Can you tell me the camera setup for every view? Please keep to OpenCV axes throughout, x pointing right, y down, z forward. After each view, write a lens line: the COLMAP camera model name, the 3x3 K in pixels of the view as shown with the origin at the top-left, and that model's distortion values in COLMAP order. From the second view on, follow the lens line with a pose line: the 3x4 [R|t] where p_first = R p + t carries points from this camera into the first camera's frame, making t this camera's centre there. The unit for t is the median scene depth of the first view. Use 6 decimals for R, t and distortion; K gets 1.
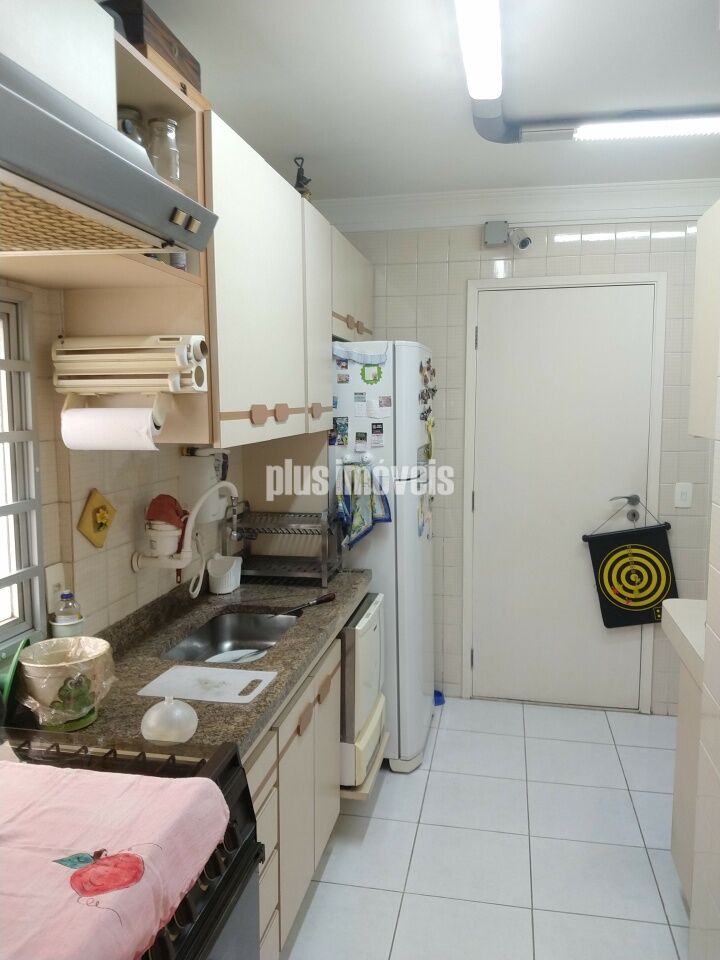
lens RADIAL K [[748.5, 0, 360.0], [0, 748.5, 480.0], [0, 0, 1]] dist [0.168974, -0.225842]
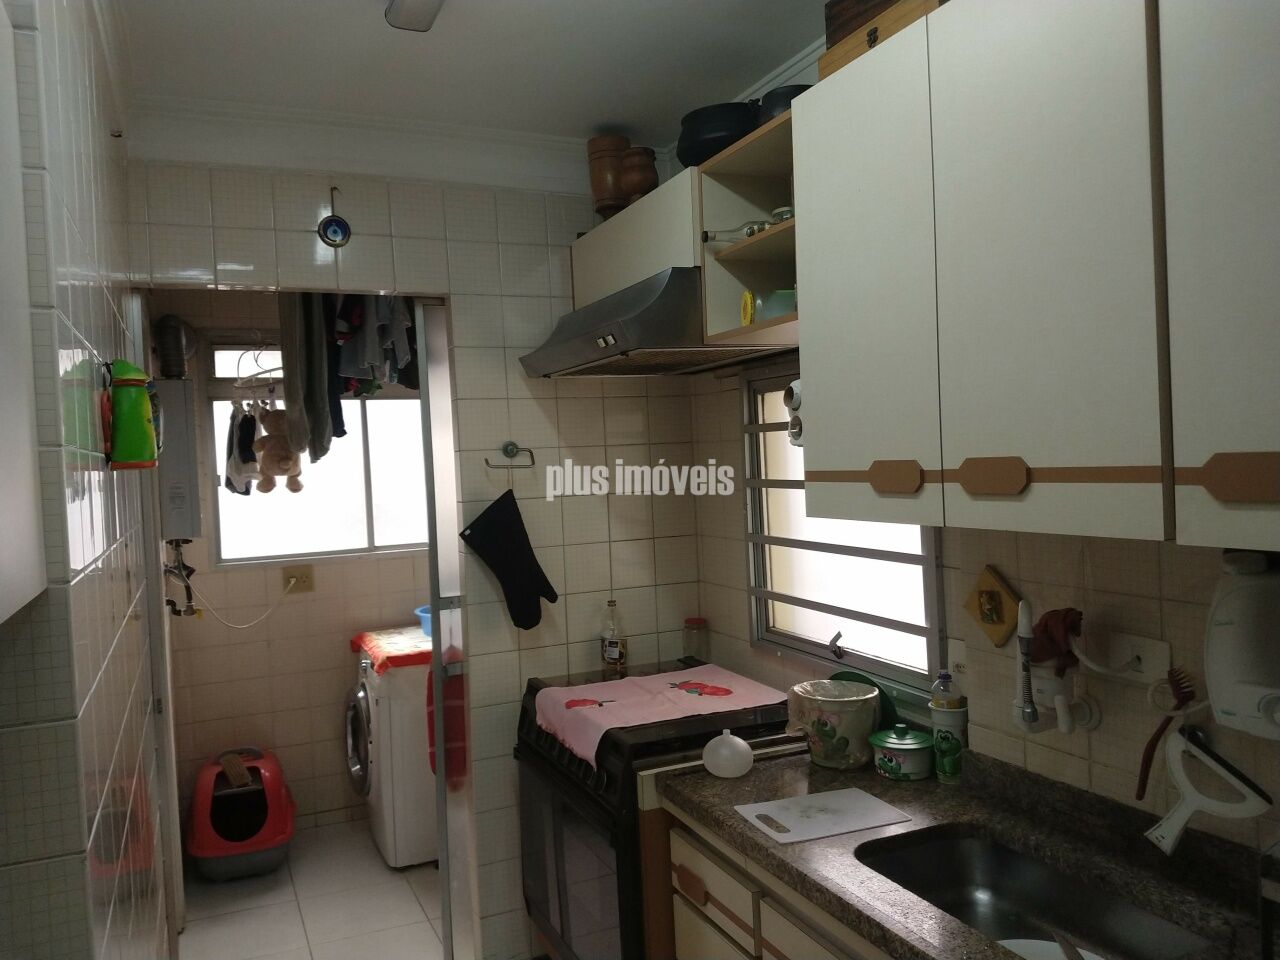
lens RADIAL K [[999.0, 0, 640.0], [0, 999.0, 480.0], [0, 0, 1]] dist [0.192761, -0.374902]
pose [[-0.828918, 0.054773, -0.556682, 0.531068], [-0.012154, 0.993196, 0.115820, -0.197255], [0.559238, 0.102771, -0.822612, 1.740964]]
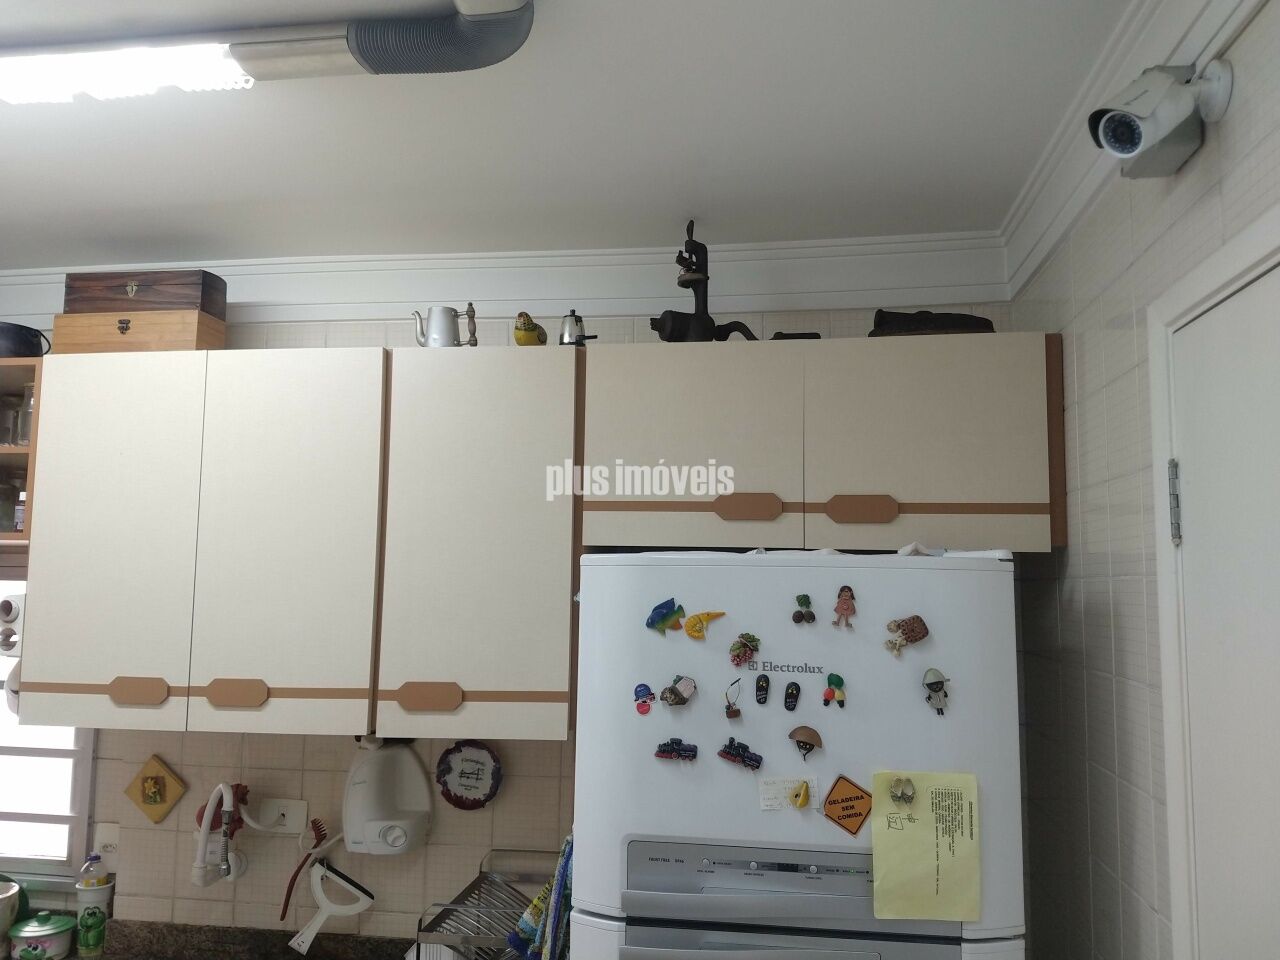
lens RADIAL K [[992.5, 0, 640.0], [0, 992.5, 480.0], [0, 0, 1]] dist [0.054151, -0.079424]
pose [[0.043230, -0.094369, -0.994598, 0.960894], [-0.117166, 0.988180, -0.098853, -0.280050], [0.992171, 0.120806, 0.031662, 1.607749]]
